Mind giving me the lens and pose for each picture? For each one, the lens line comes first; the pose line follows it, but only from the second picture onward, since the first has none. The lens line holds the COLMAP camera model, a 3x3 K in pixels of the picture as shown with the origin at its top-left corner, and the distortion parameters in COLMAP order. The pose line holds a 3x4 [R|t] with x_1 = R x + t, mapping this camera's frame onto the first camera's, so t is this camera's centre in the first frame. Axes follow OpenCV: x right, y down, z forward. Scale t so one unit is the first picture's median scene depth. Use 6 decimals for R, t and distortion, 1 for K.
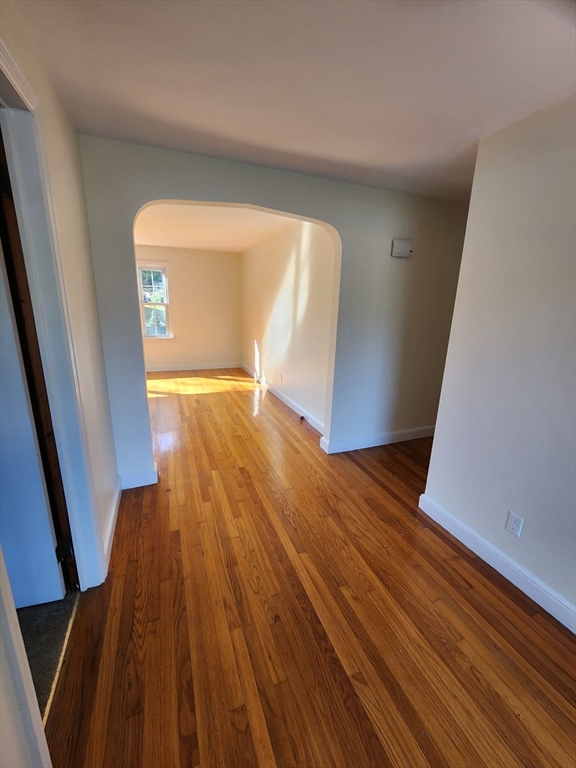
lens RADIAL K [[315.8, 0, 288.0], [0, 315.8, 384.0], [0, 0, 1]] dist [0.000409, -0.000044]
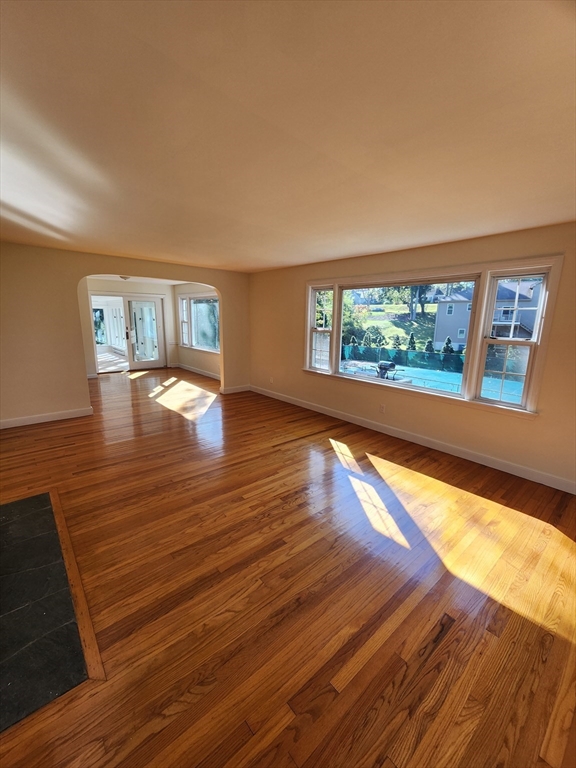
lens RADIAL K [[315.8, 0, 288.0], [0, 315.8, 384.0], [0, 0, 1]] dist [0.000409, -0.000044]
pose [[0.332807, 0.190928, -0.923464, -0.064218], [-0.249432, 0.962233, 0.109051, -0.197425], [0.909408, 0.194049, 0.367861, 0.626743]]
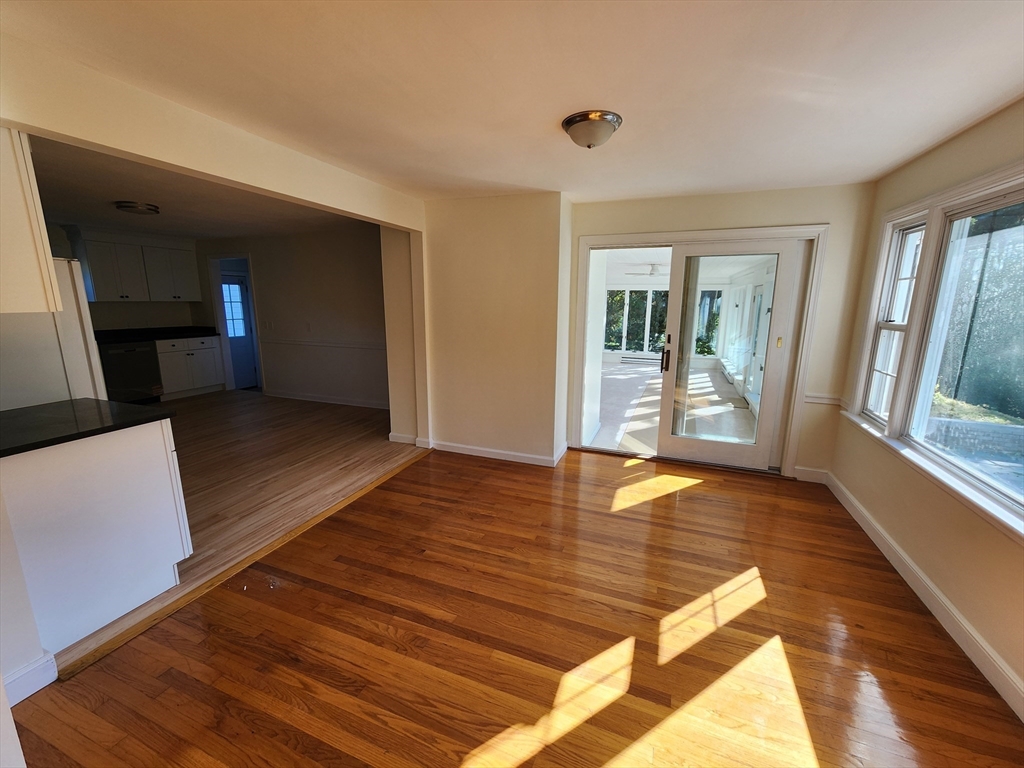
lens RADIAL K [[421.1, 0, 508.3], [0, 421.1, 383.9], [0, 0, 1]] dist [0.000409, -0.000044]
pose [[-0.675987, 0.129958, -0.725364, -1.296206], [-0.199851, 0.915107, 0.350199, -0.220603], [0.709296, 0.381695, -0.592628, 0.688015]]
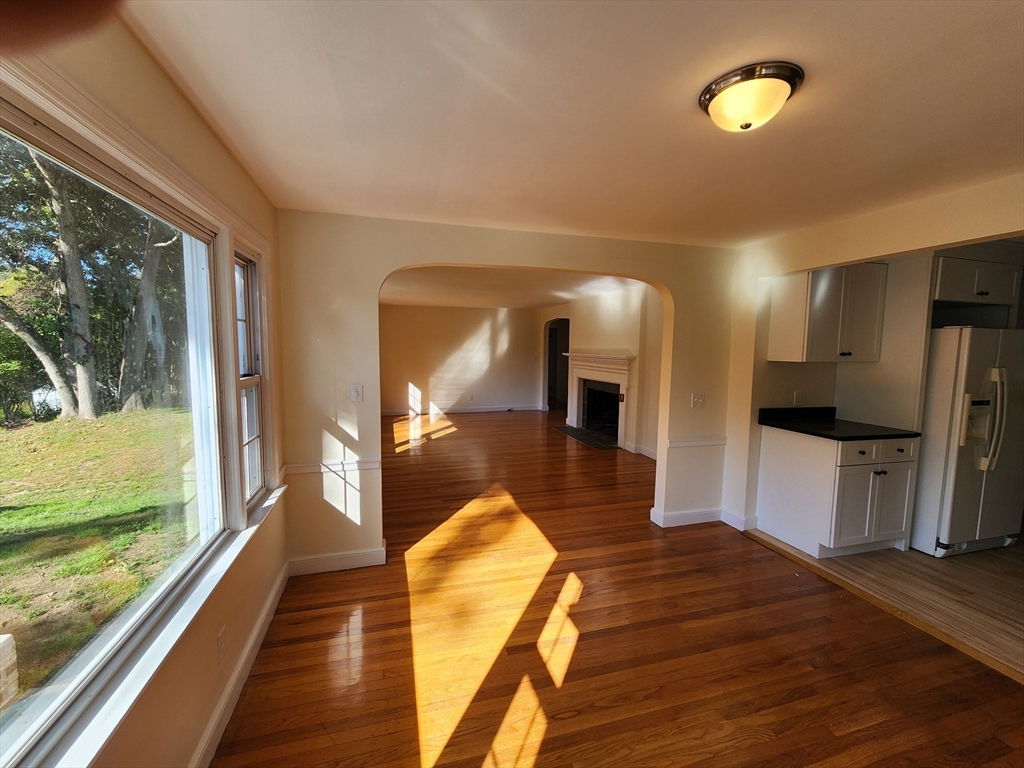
lens RADIAL K [[421.1, 0, 508.3], [0, 421.1, 383.9], [0, 0, 1]] dist [0.000409, -0.000044]
pose [[0.090963, -0.099020, 0.990919, -2.029162], [0.240792, 0.967706, 0.074596, -0.202257], [-0.966305, 0.231820, 0.111868, 0.558076]]
